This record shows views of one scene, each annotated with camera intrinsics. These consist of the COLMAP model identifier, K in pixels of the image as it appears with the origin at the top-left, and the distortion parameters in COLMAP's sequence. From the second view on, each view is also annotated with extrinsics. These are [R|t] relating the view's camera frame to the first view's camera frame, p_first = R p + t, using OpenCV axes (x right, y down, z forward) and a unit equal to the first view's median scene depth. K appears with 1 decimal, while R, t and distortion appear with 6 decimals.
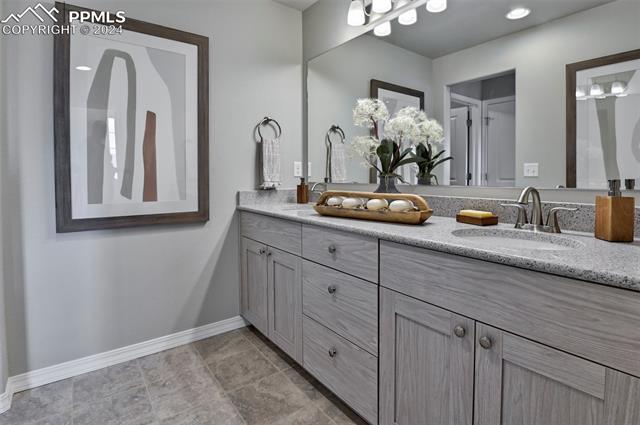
lens RADIAL K [[319.0, 0, 323.0], [0, 319.0, 211.4], [0, 0, 1]] dist [-0.058754, -0.000951]
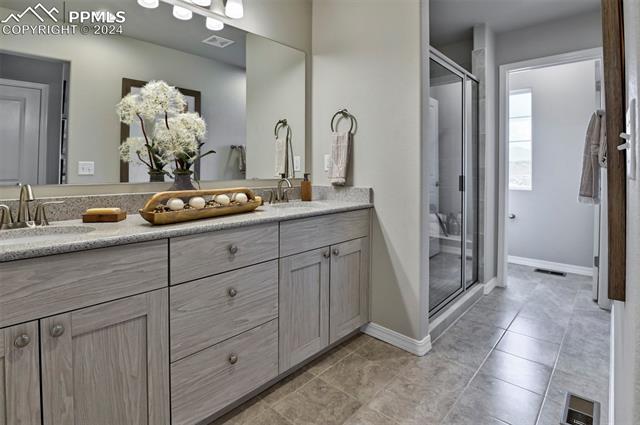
lens RADIAL K [[319.0, 0, 323.0], [0, 319.0, 211.4], [0, 0, 1]] dist [-0.058754, -0.000951]
pose [[-0.181132, -0.119357, 0.976189, -0.977575], [0.109022, 0.984053, 0.140548, -0.101726], [-0.977397, 0.131884, -0.165231, 0.920906]]
